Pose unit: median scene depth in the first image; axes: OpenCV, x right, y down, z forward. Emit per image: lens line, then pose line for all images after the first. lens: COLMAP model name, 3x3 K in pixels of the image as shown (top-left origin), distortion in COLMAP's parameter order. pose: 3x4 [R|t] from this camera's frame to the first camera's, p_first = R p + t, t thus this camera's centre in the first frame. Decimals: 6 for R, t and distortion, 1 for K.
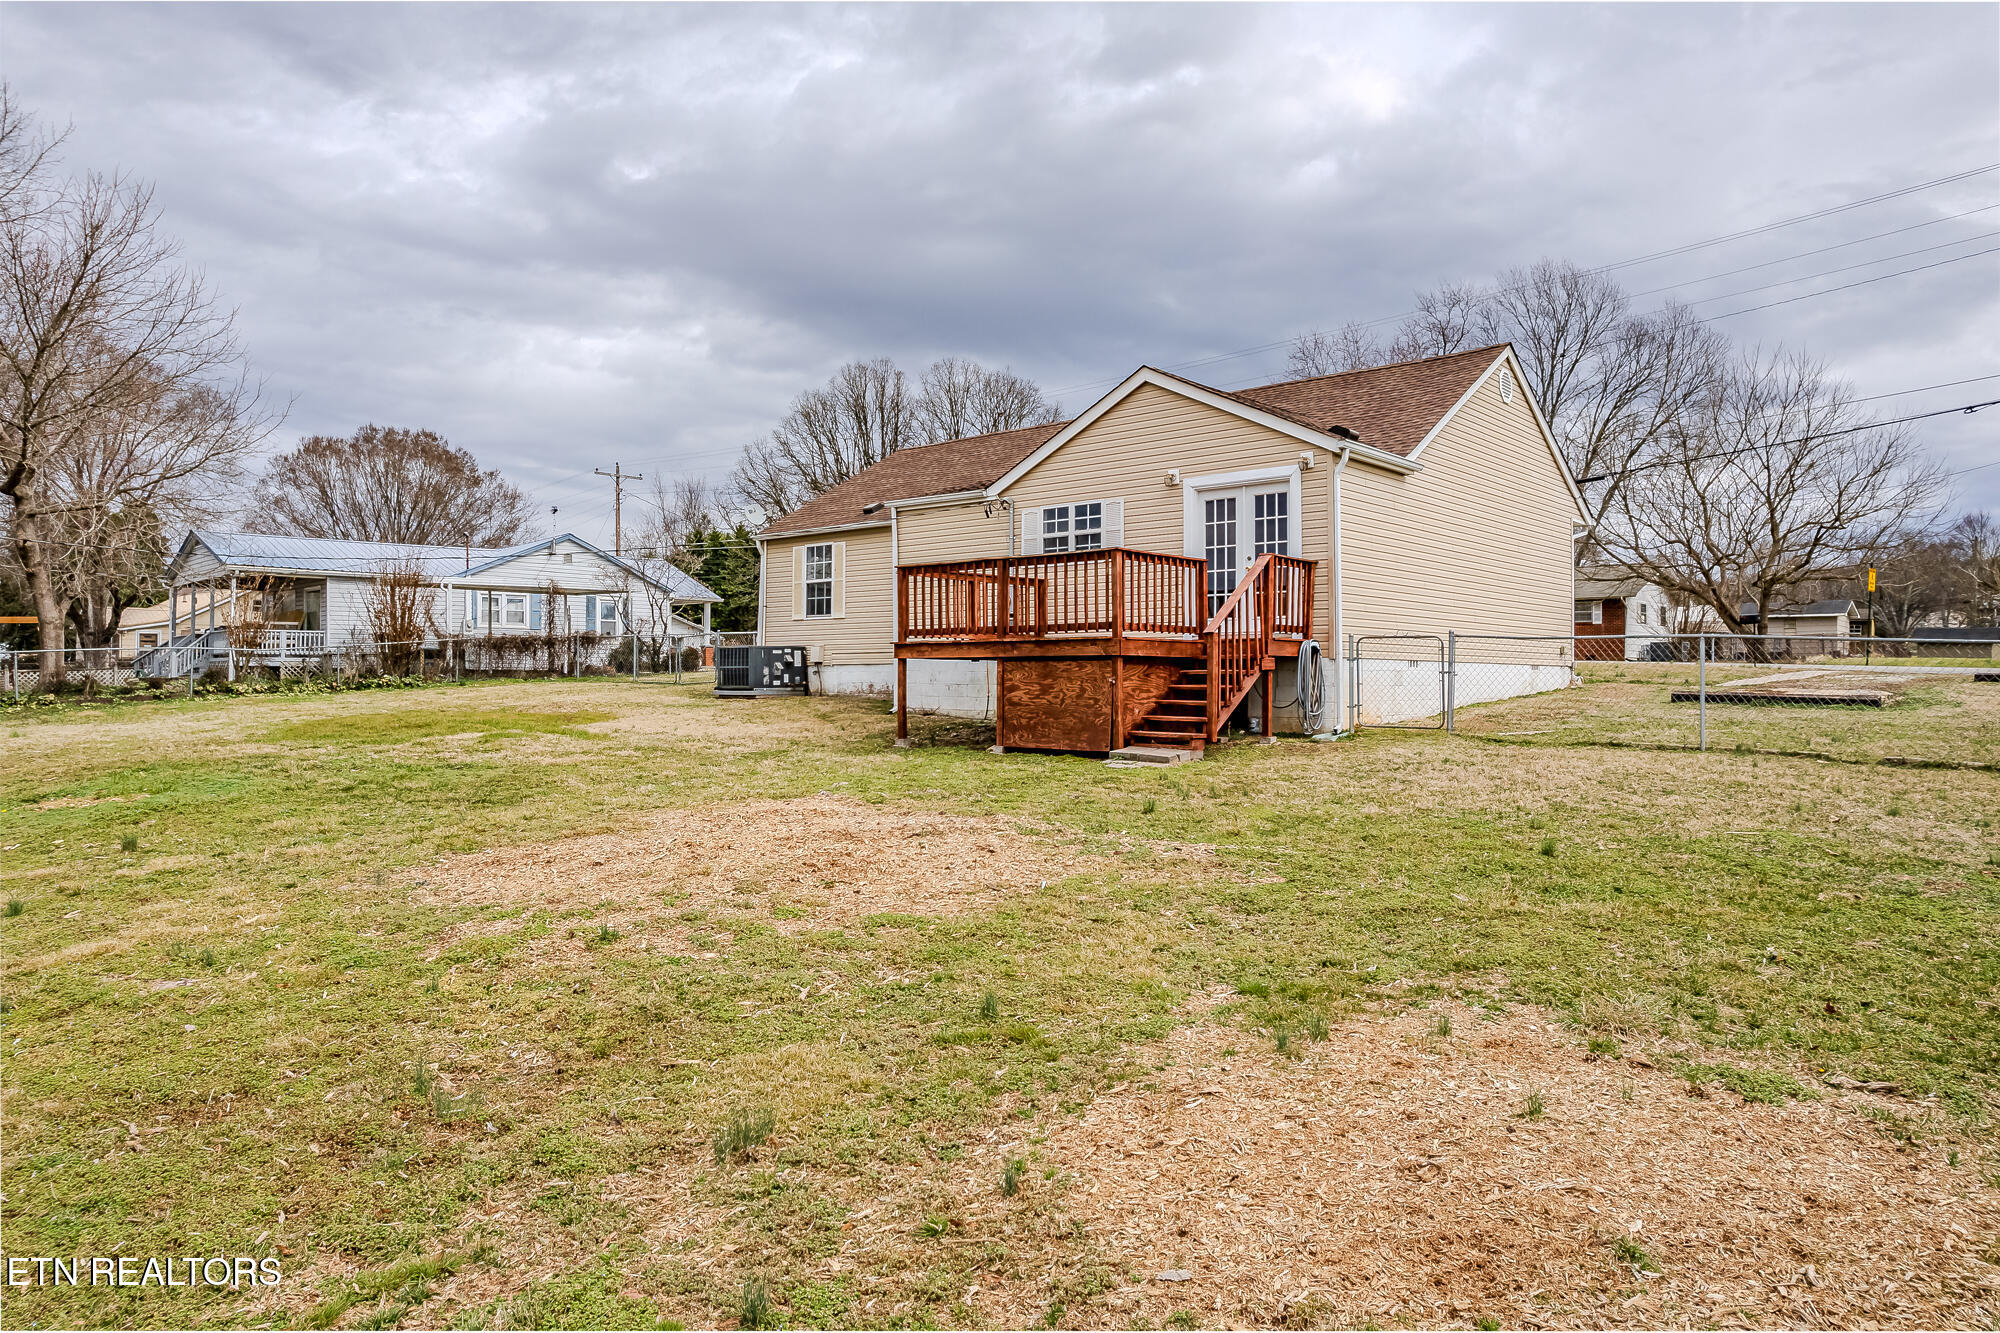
lens RADIAL K [[1271.5, 0, 1000.0], [0, 1271.5, 666.5], [0, 0, 1]] dist [-0.078902, 0.070100]
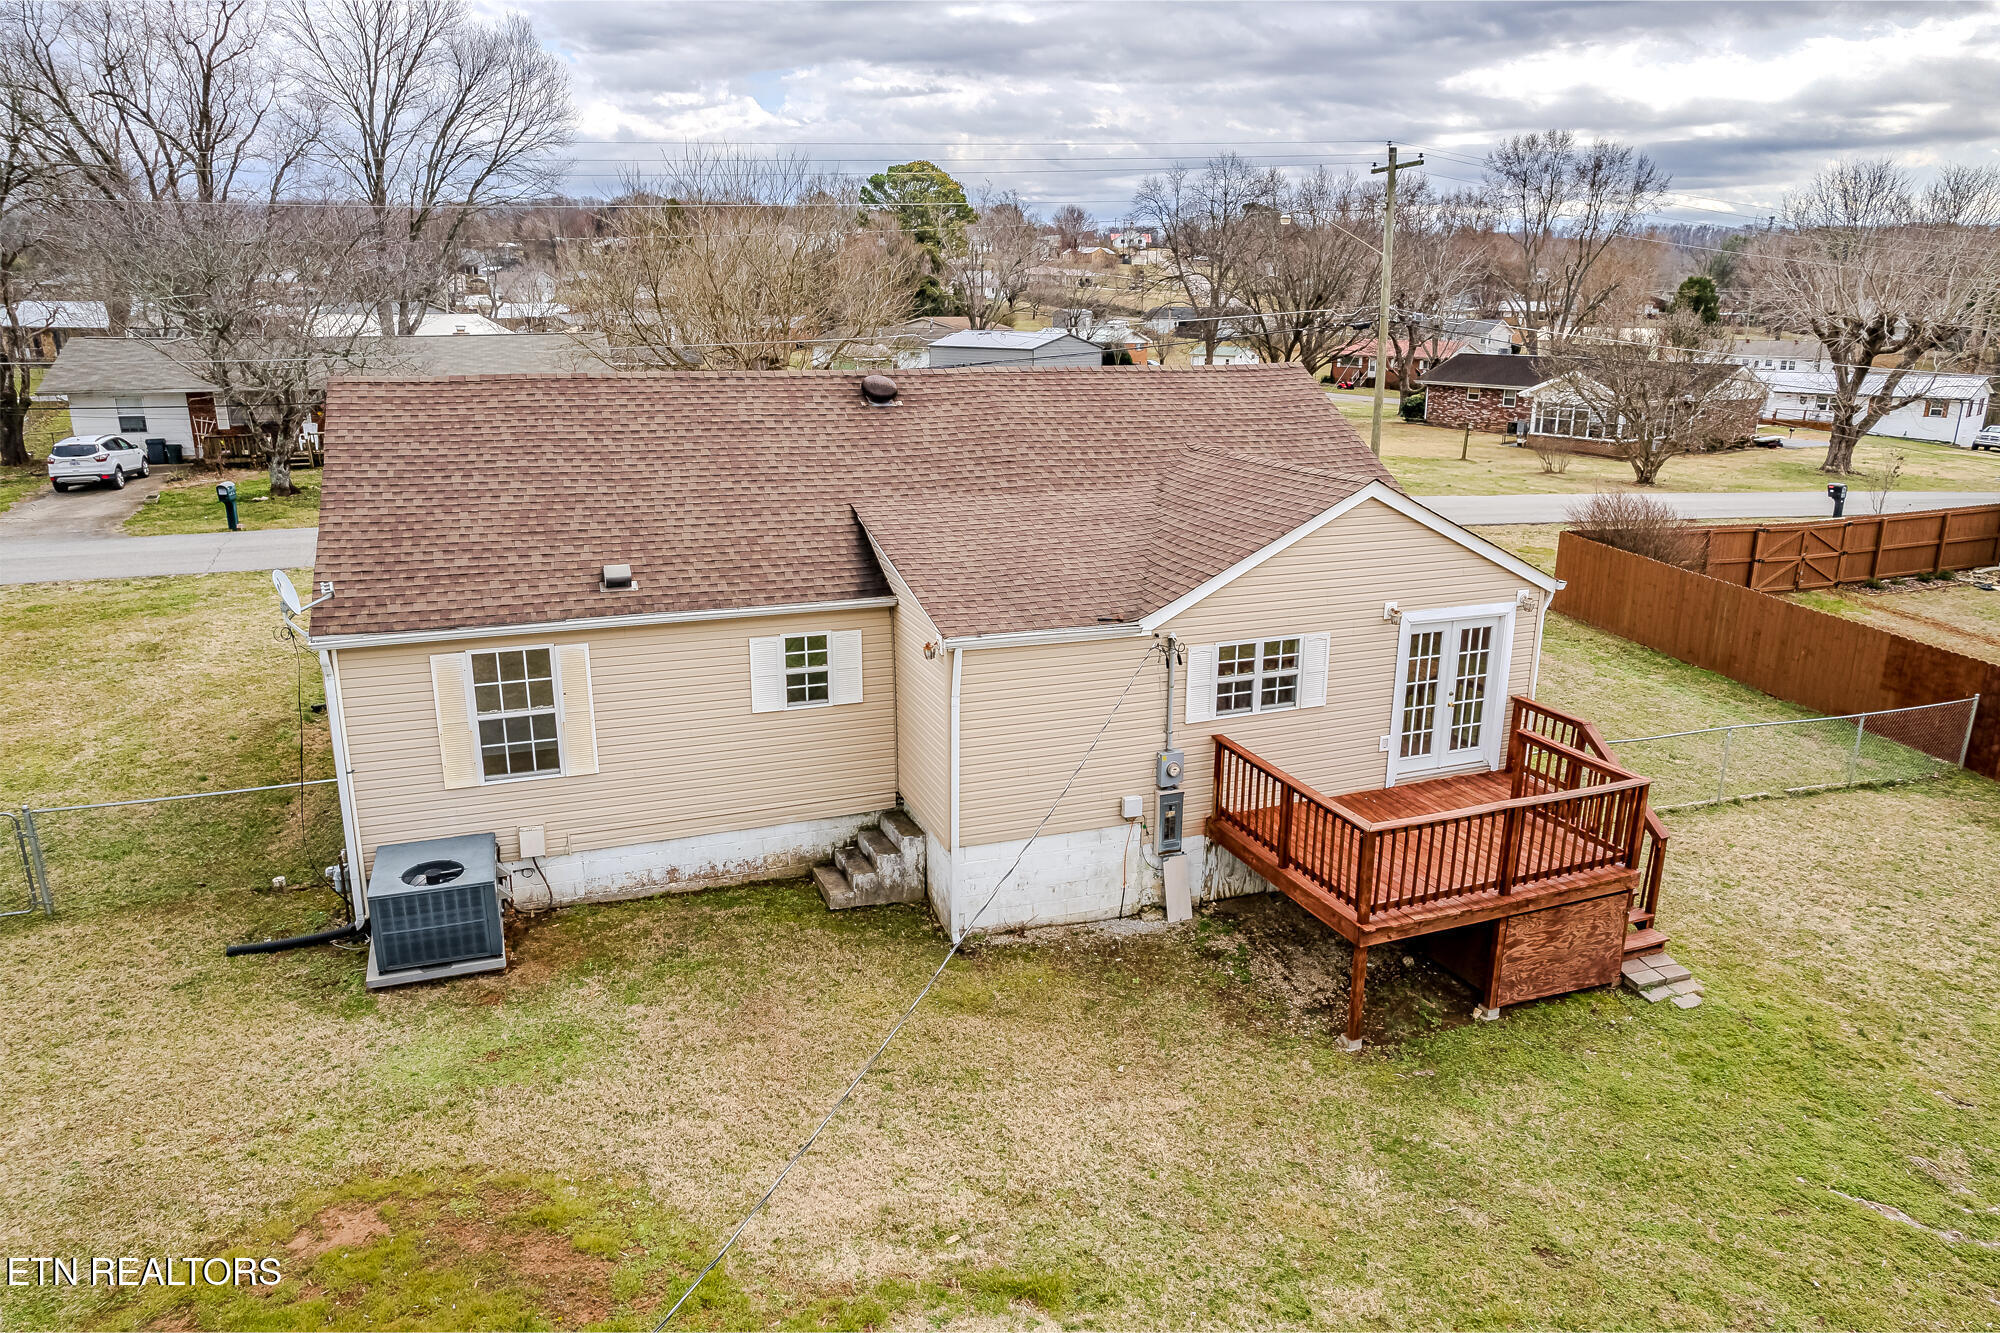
lens RADIAL K [[1271.5, 0, 1000.0], [0, 1271.5, 666.5], [0, 0, 1]] dist [-0.078902, 0.070100]
pose [[0.452168, -0.236577, 0.859985, -0.692368], [-0.015359, 0.961974, 0.272709, -0.323671], [-0.891800, -0.136519, 0.431340, 0.809154]]
